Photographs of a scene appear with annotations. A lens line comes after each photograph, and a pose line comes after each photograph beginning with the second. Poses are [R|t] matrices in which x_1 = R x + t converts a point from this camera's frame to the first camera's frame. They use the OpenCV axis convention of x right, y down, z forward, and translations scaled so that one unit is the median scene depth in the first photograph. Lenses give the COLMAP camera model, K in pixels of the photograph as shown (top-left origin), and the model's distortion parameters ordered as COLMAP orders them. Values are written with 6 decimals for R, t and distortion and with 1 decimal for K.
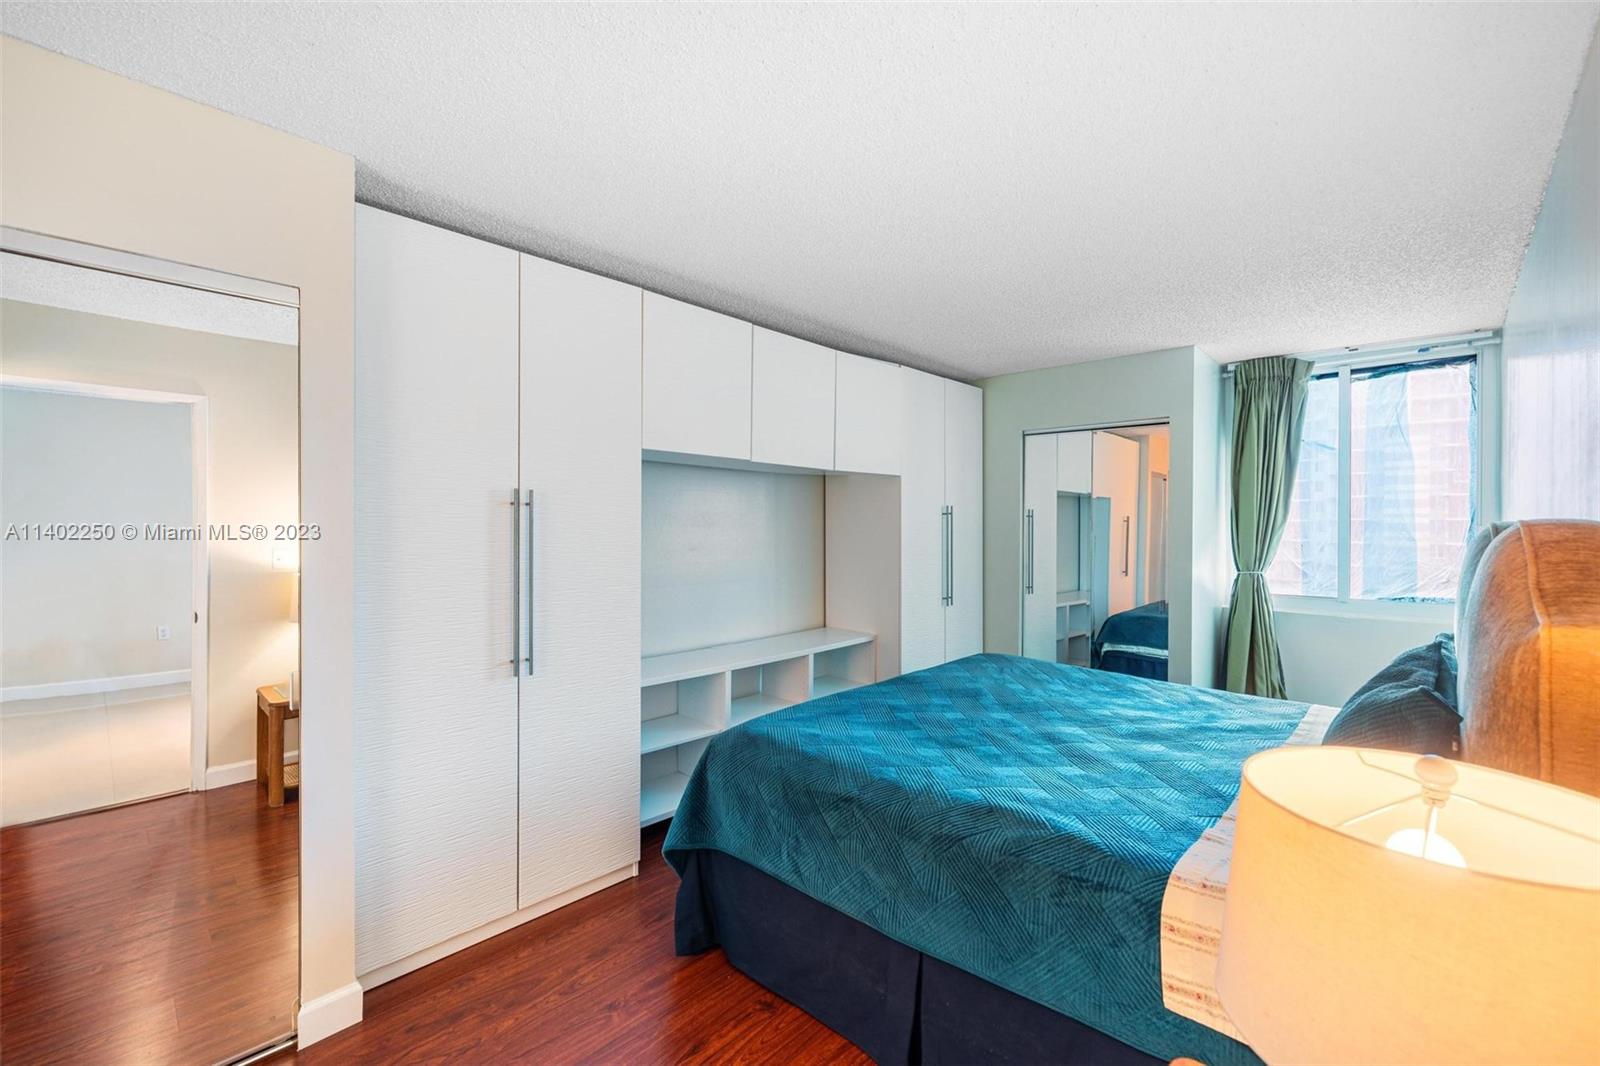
lens RADIAL K [[691.5, 0, 790.1], [0, 691.5, 526.8], [0, 0, 1]] dist [0.001318, 0.000174]
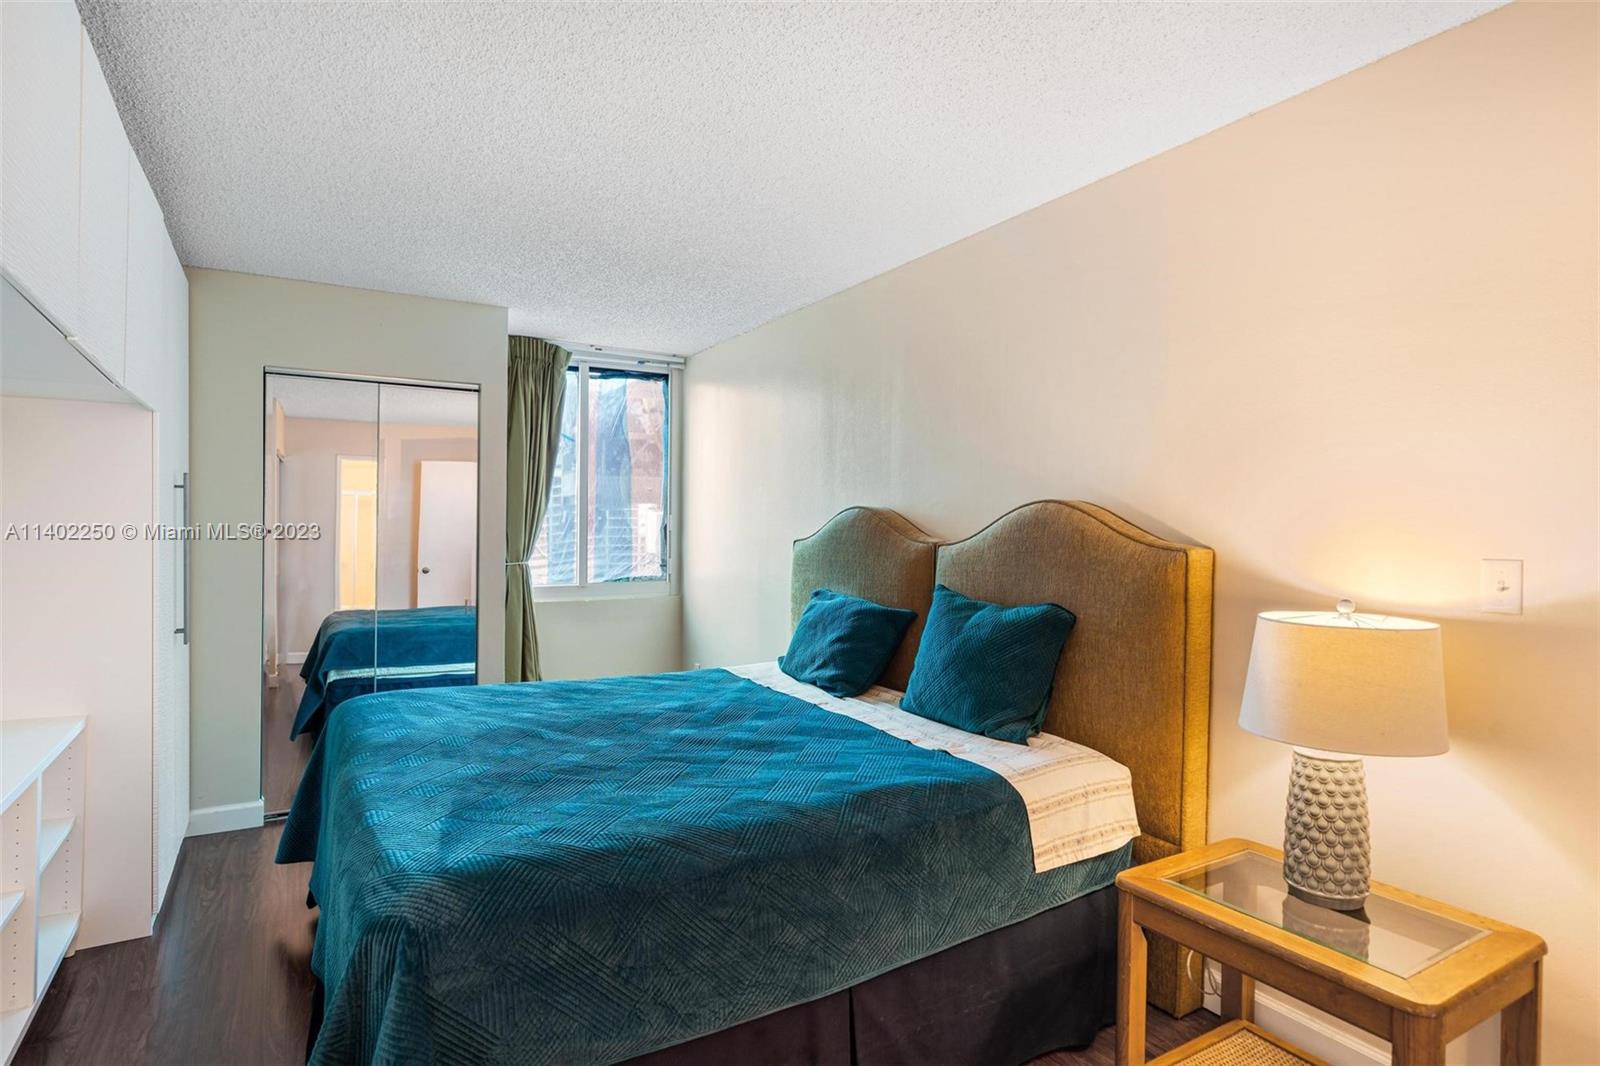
lens RADIAL K [[858.0, 0, 799.4], [0, 858.0, 534.1], [0, 0, 1]] dist [0.006247, 0.000361]
pose [[0.273239, -0.008151, 0.961912, -0.367785], [0.001623, 0.999967, 0.008012, 0.018470], [-0.961945, -0.000628, 0.273243, 0.332435]]
